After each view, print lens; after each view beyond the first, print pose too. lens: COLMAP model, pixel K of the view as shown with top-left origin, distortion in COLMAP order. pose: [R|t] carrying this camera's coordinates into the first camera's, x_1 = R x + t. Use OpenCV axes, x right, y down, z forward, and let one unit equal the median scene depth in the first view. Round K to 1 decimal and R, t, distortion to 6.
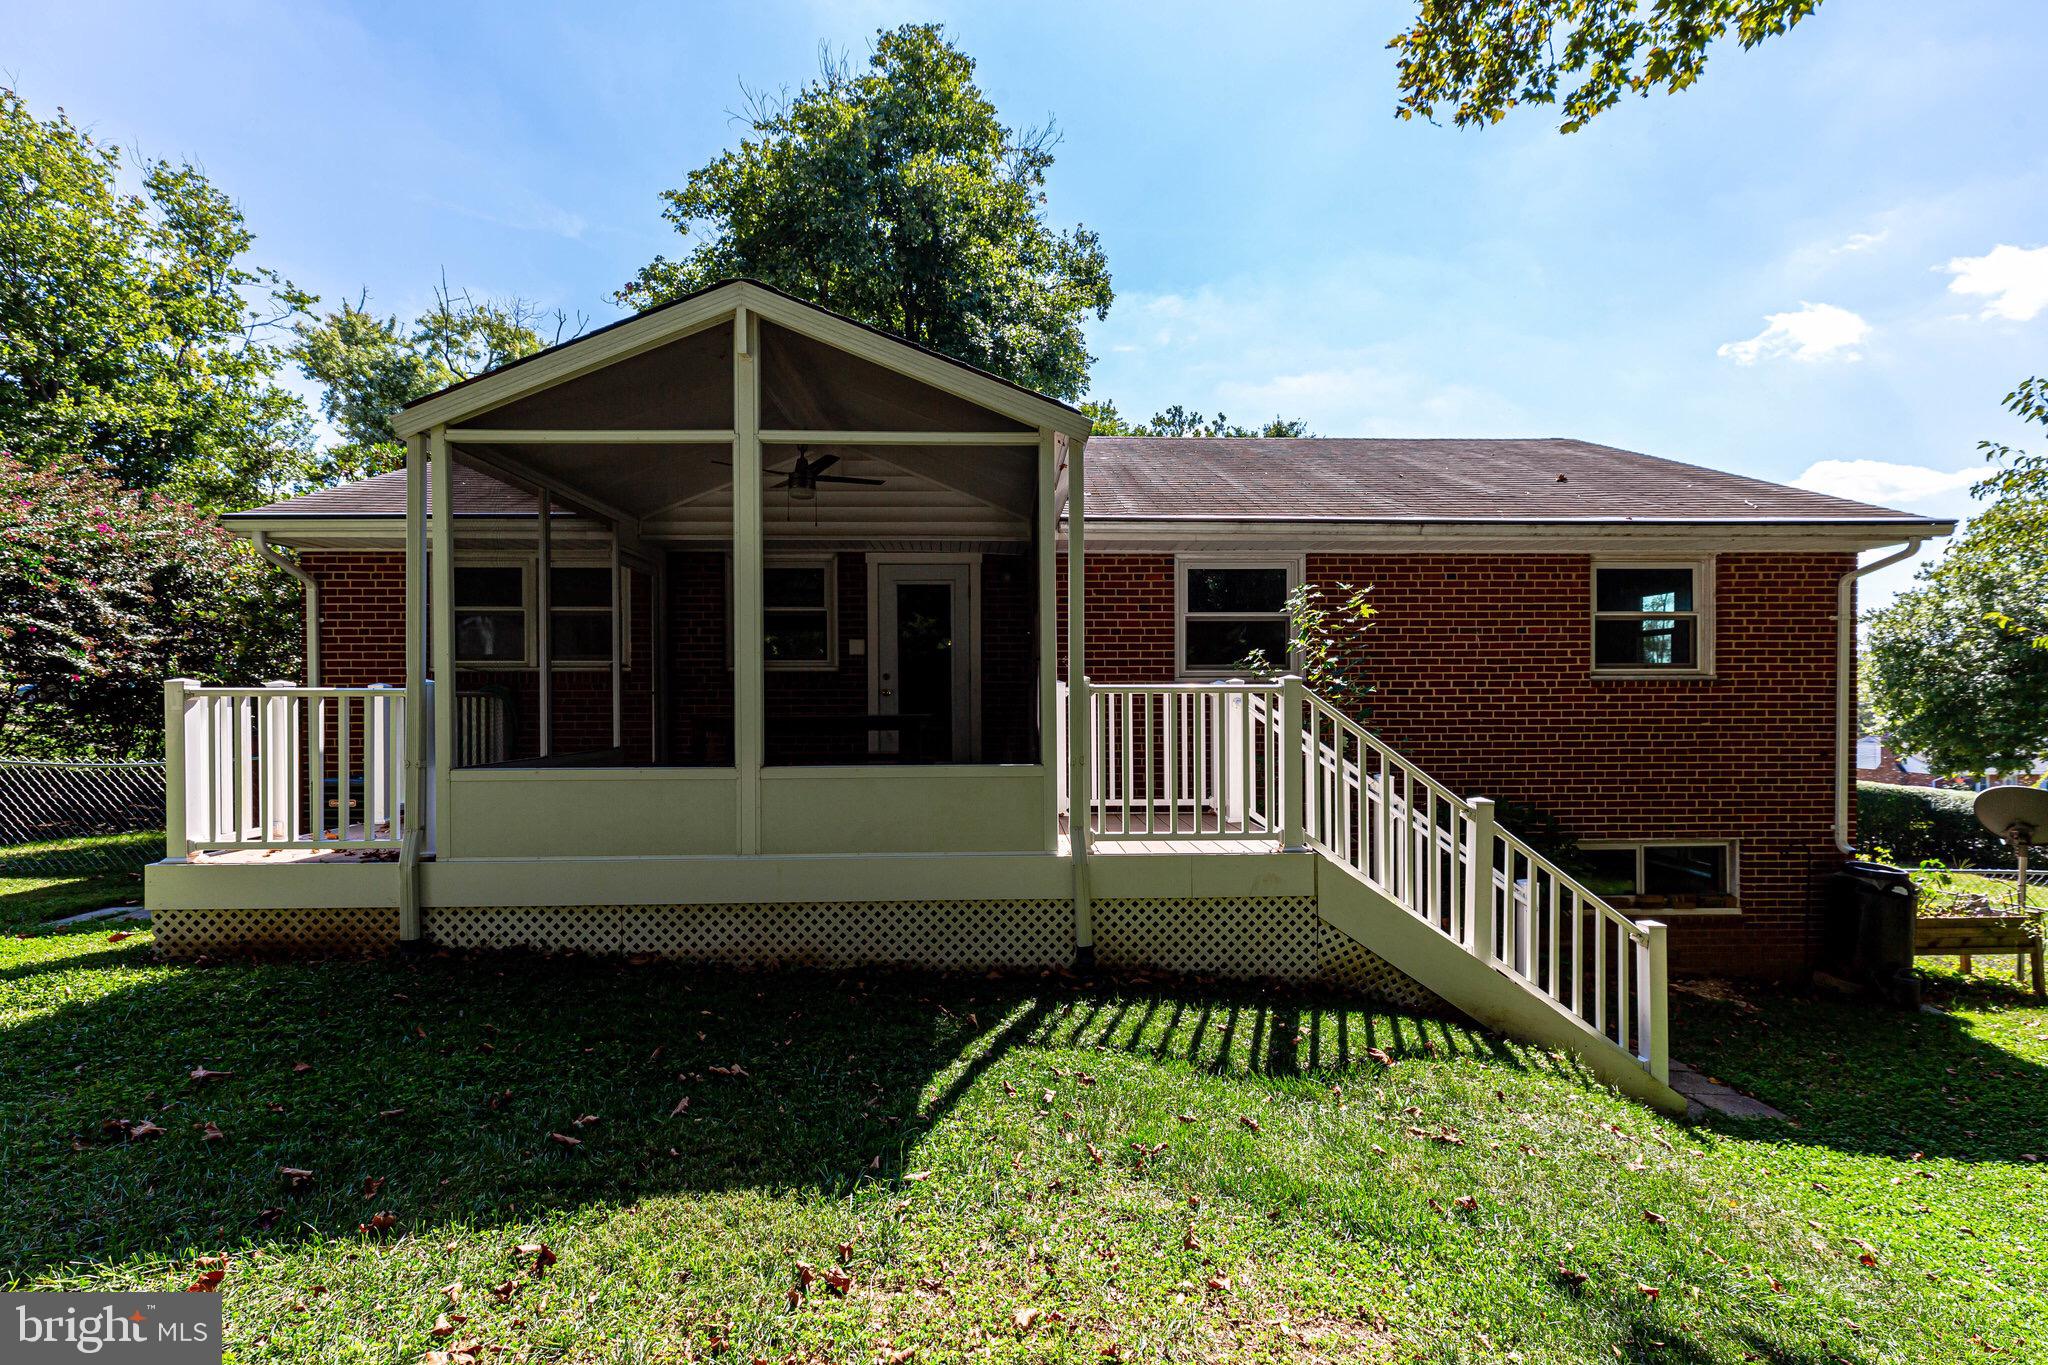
lens RADIAL K [[925.3, 0, 1025.1], [0, 925.3, 705.0], [0, 0, 1]] dist [0.008097, -0.000206]
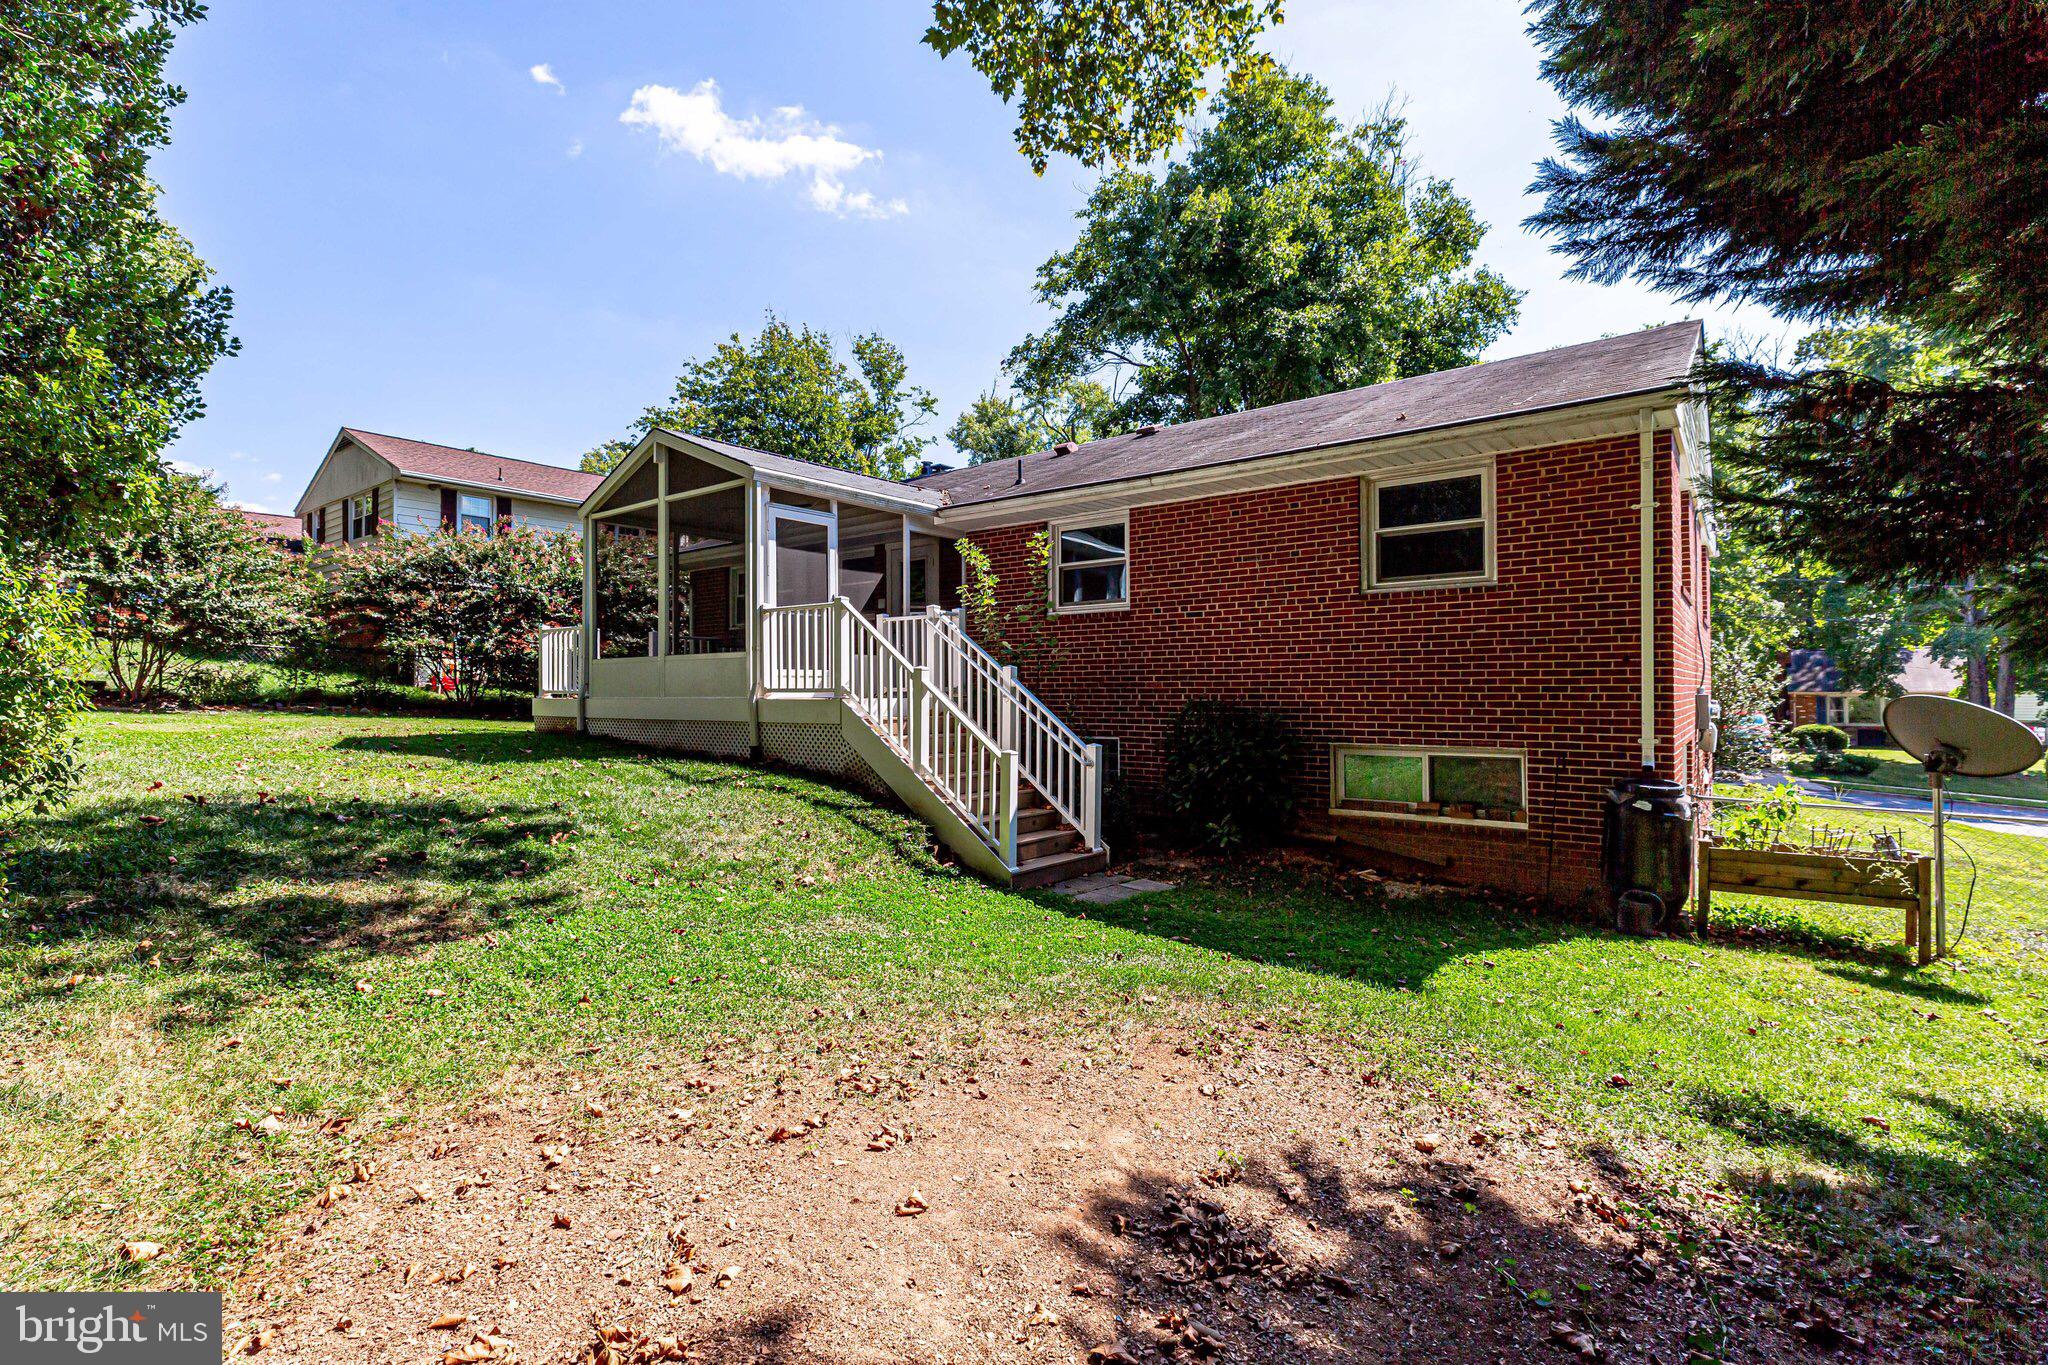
lens RADIAL K [[896.7, 0, 1024.0], [0, 896.7, 682.5], [0, 0, 1]] dist [0.009677, -0.000016]
pose [[0.776633, -0.003682, -0.629942, 0.955715], [-0.001848, 0.999965, -0.008123, 0.083497], [0.629950, 0.007473, 0.776599, -0.041875]]
